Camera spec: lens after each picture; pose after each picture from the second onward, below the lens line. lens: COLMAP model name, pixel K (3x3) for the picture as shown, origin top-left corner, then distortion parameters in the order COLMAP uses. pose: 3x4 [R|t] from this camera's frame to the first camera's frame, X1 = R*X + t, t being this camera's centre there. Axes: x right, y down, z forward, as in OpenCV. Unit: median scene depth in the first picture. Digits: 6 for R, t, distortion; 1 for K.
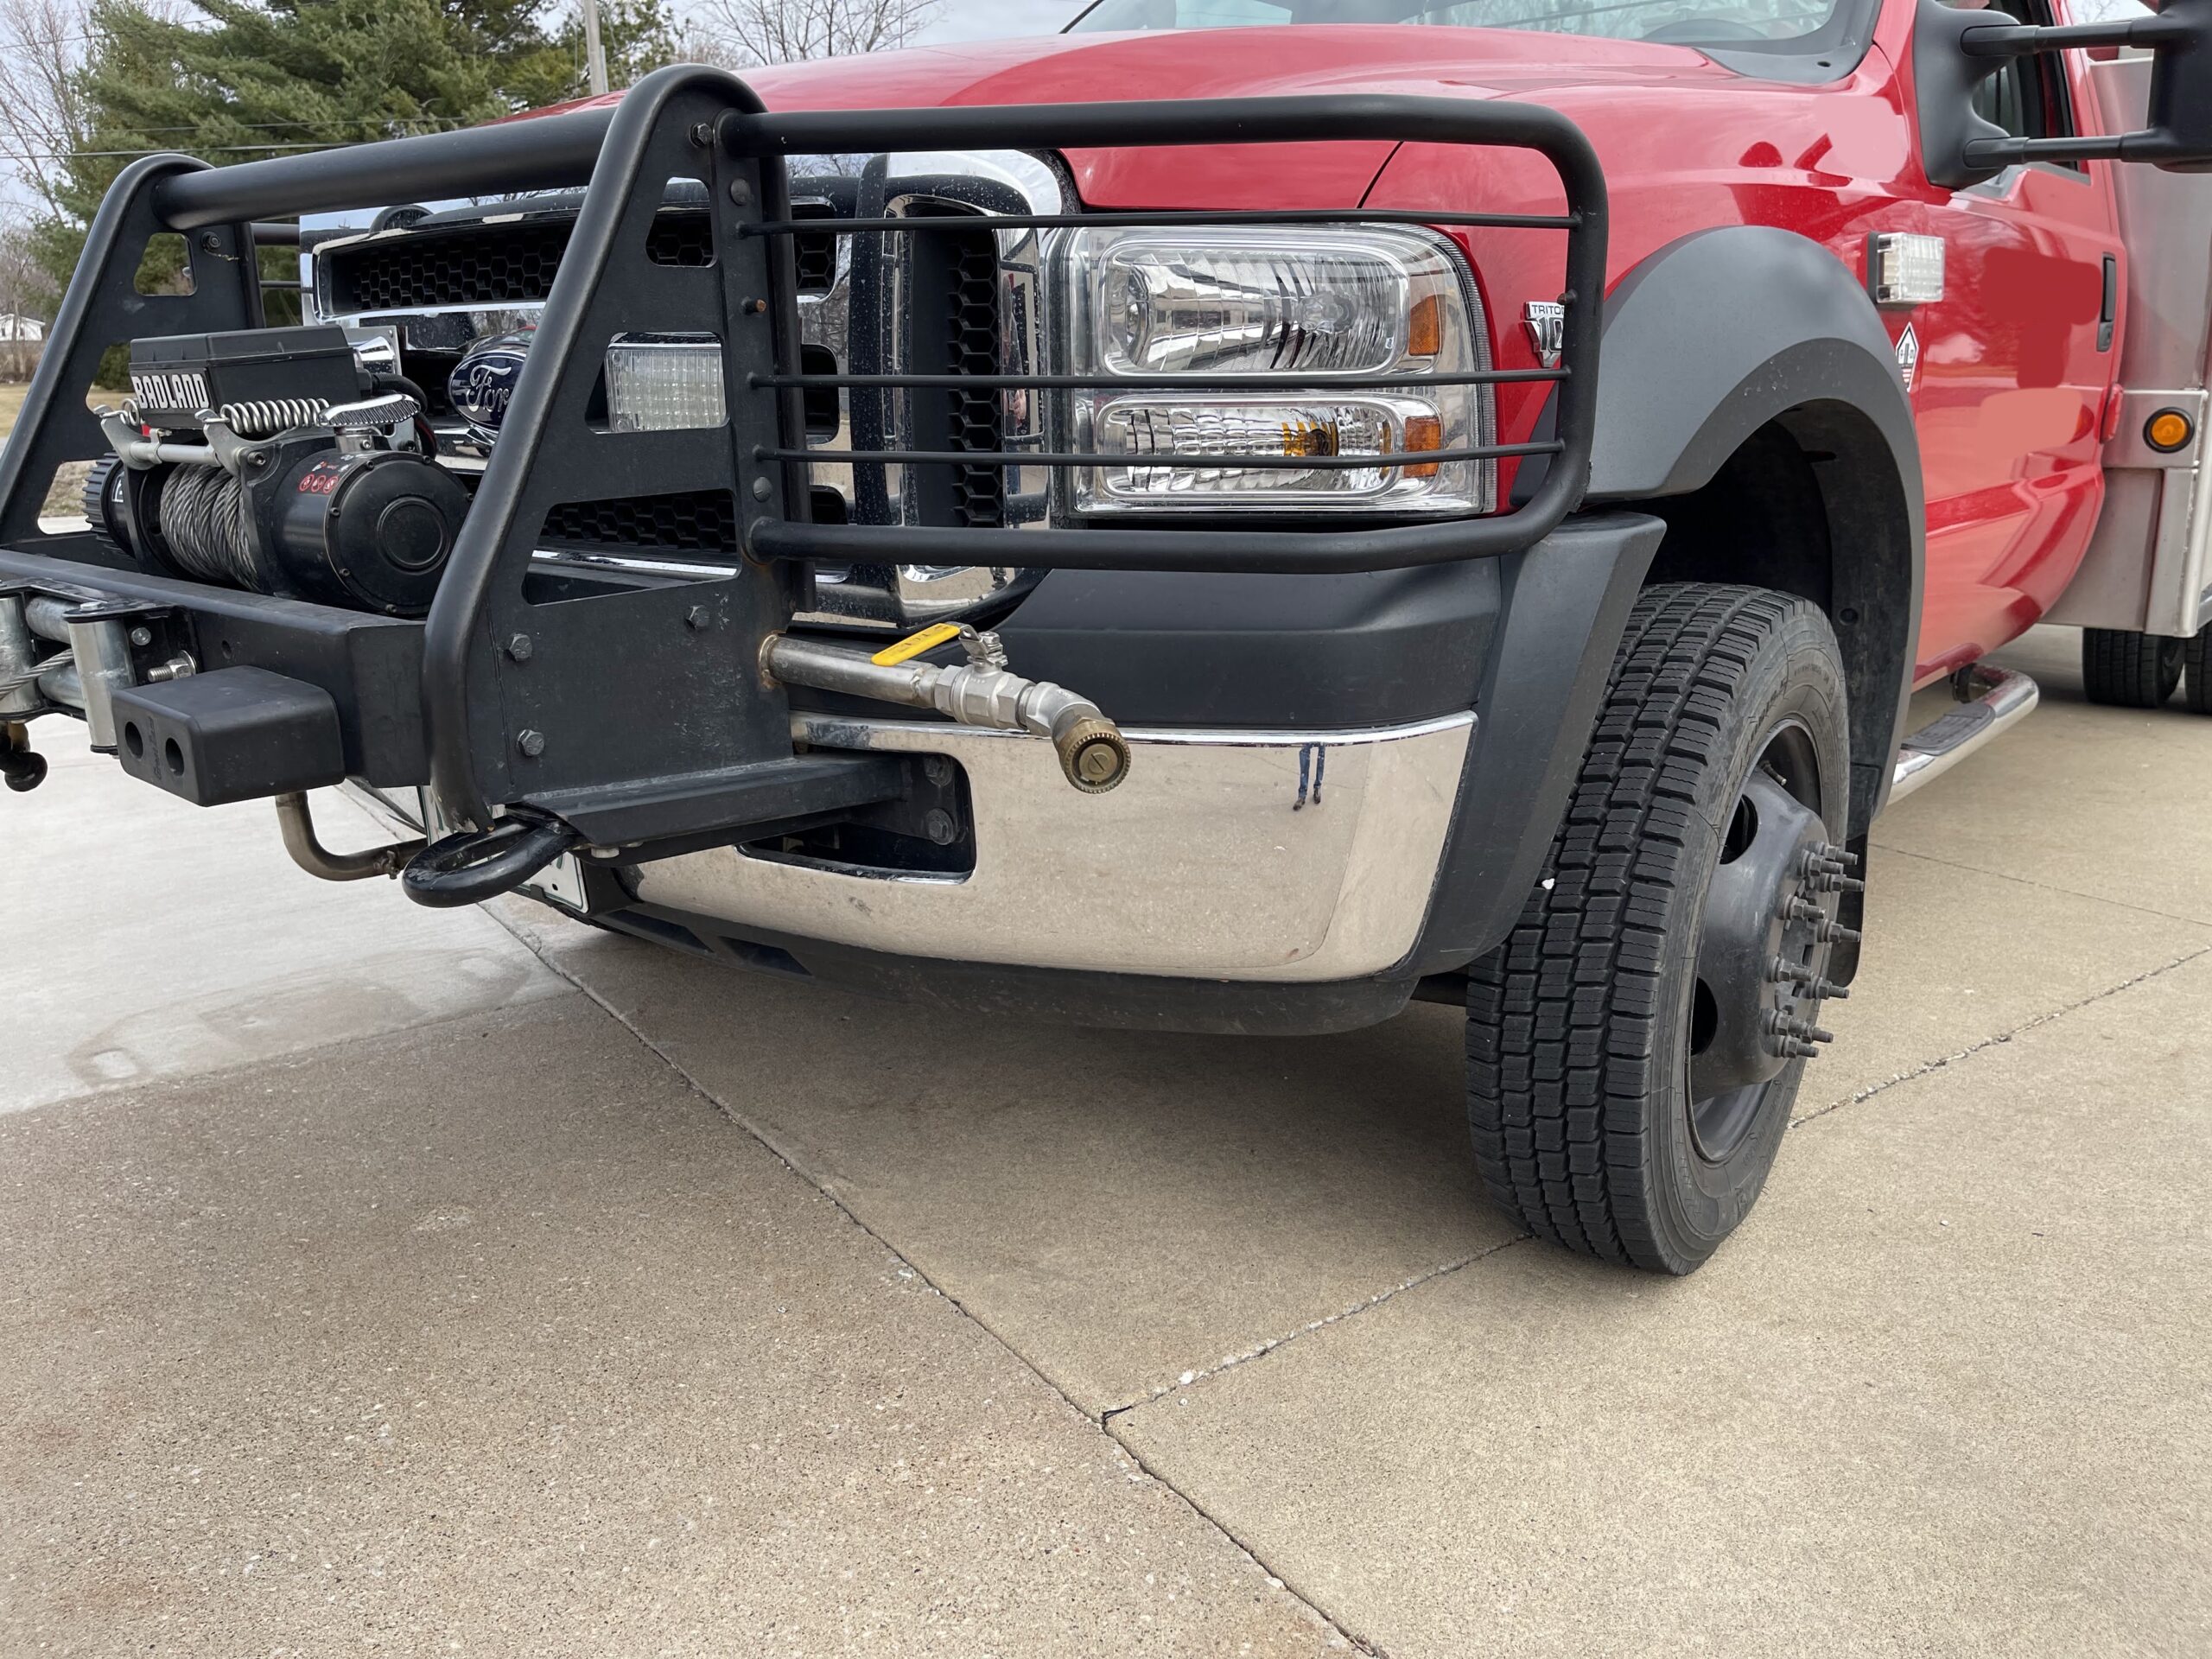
lens RADIAL K [[1673.4, 0, 1107.0], [0, 1673.4, 833.5], [0, 0, 1]] dist [0.081190, -0.118446]
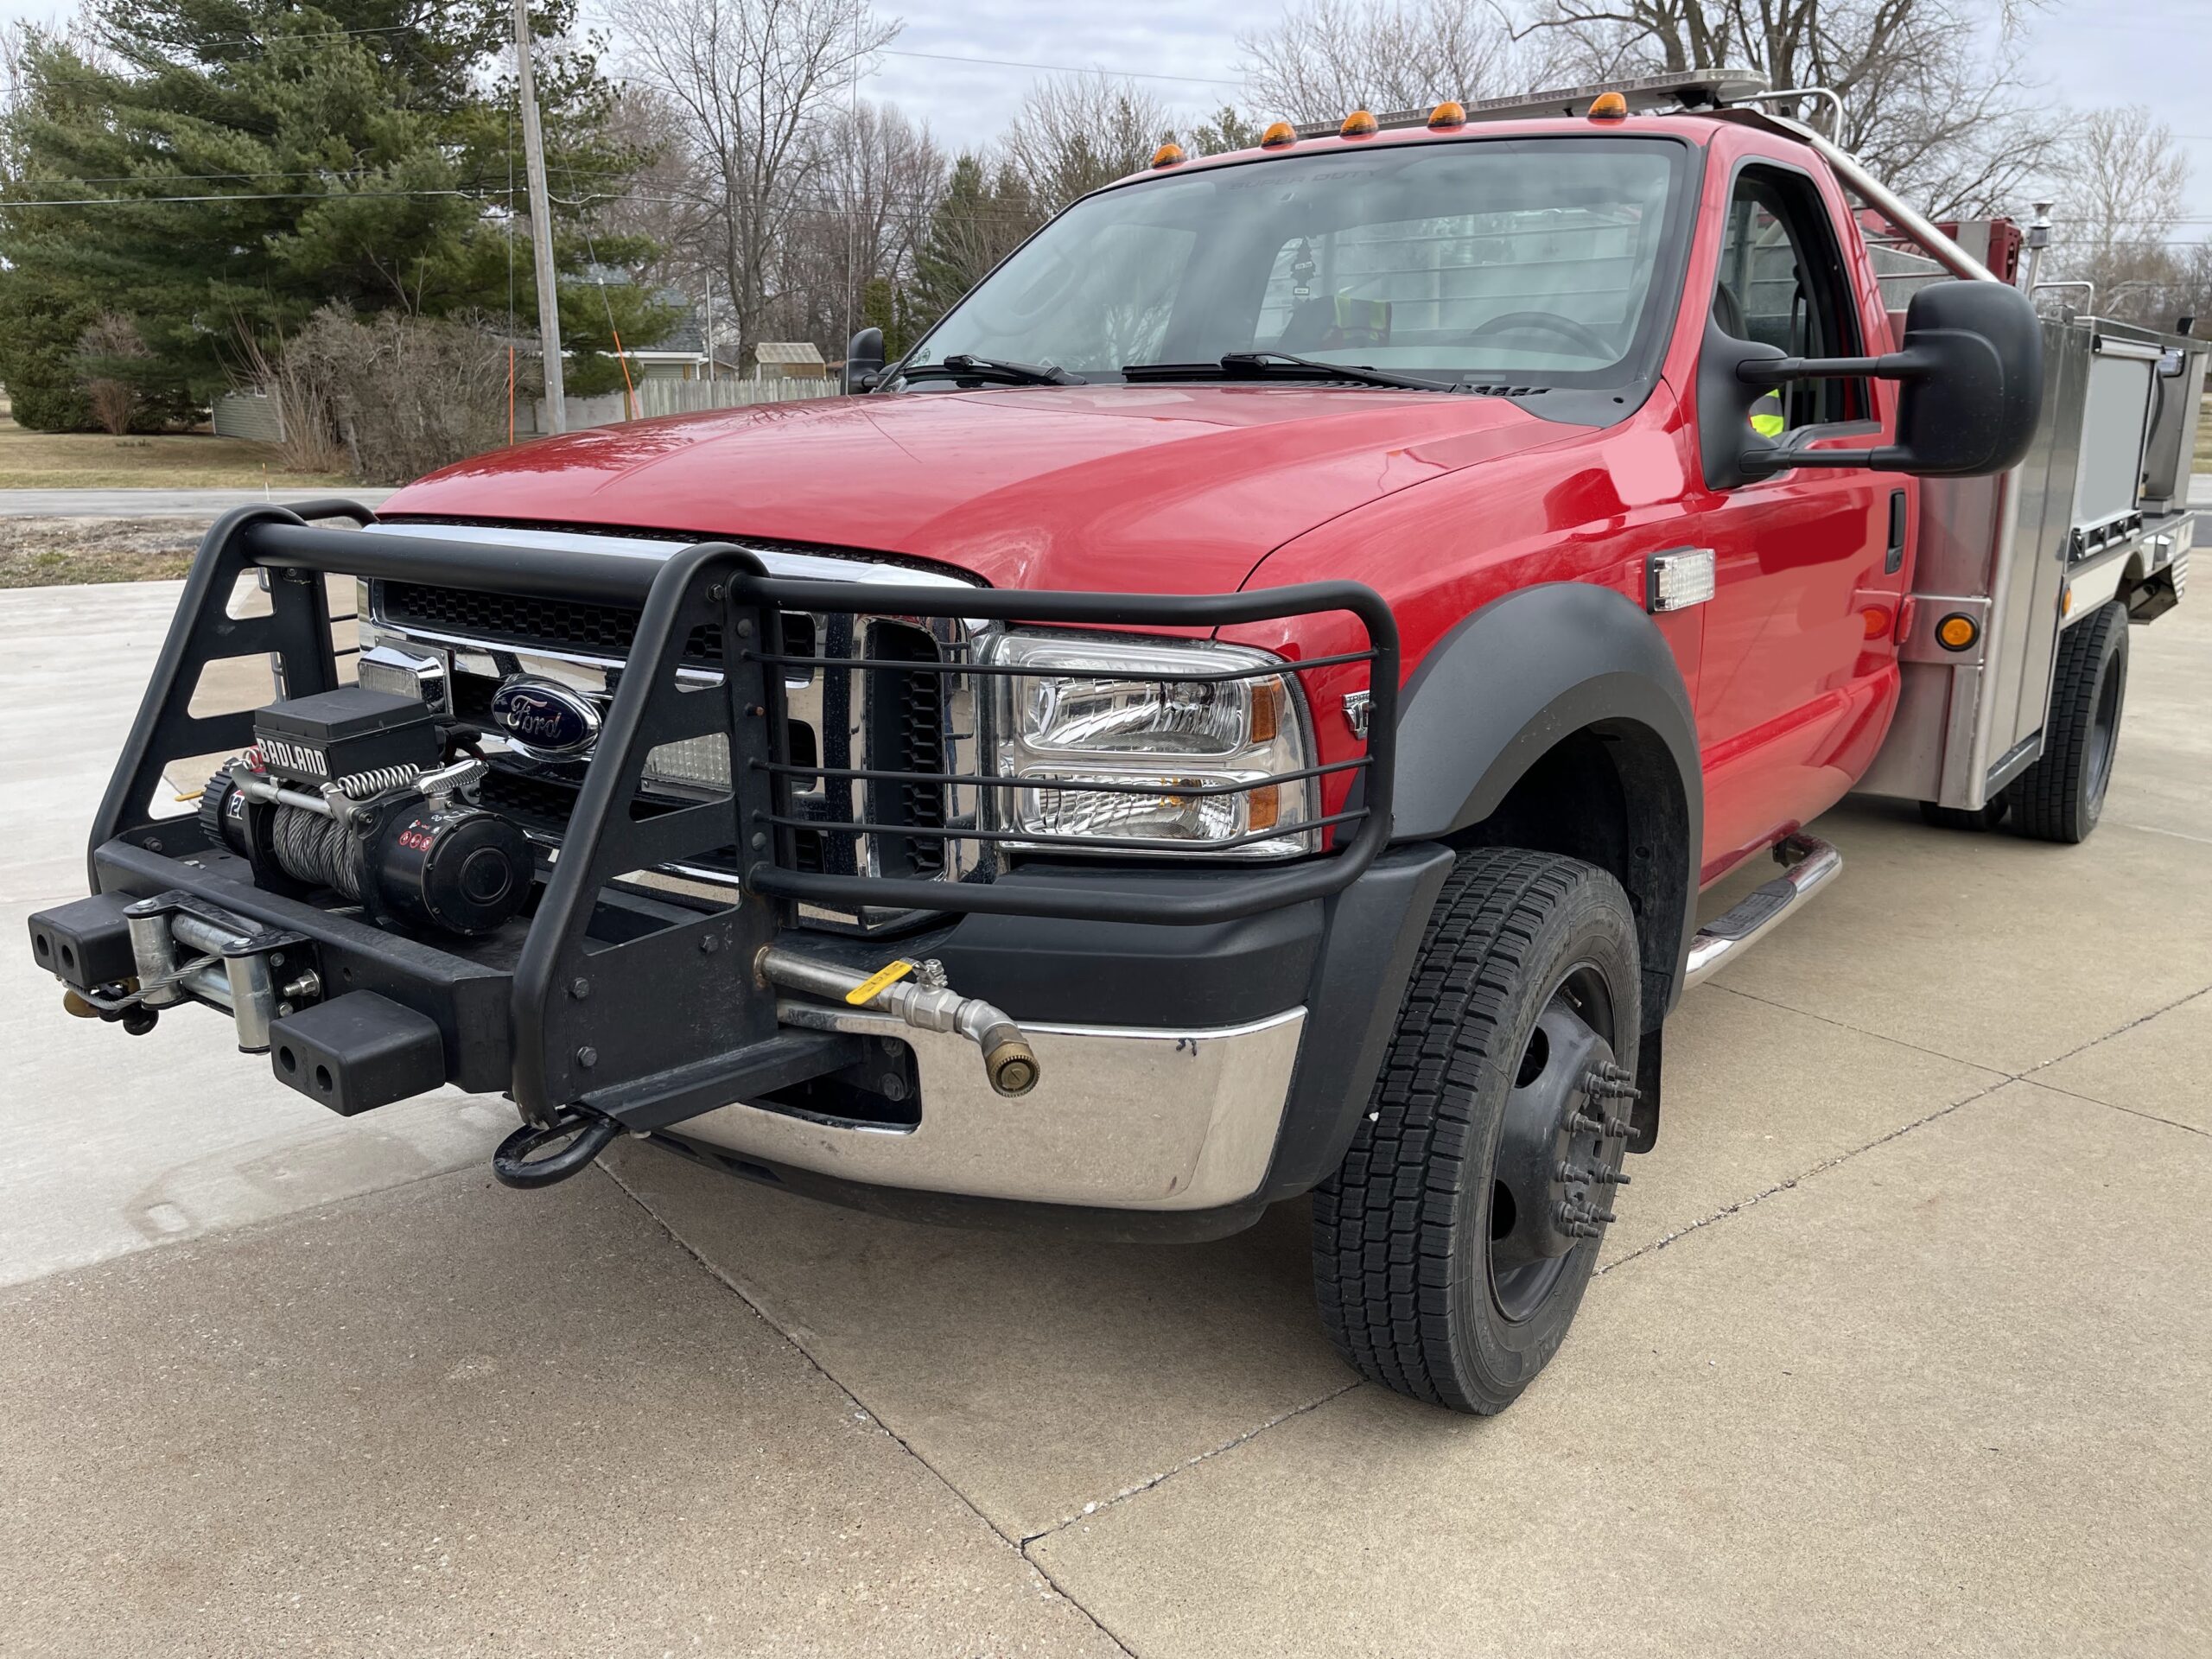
lens RADIAL K [[1657.1, 0, 1075.9], [0, 1657.1, 867.2], [0, 0, 1]] dist [0.075609, -0.104856]
pose [[0.999726, -0.000265, 0.023404, 0.008693], [0.000379, 0.999988, -0.004861, -0.148845], [-0.023402, 0.004869, 0.999714, -0.241910]]
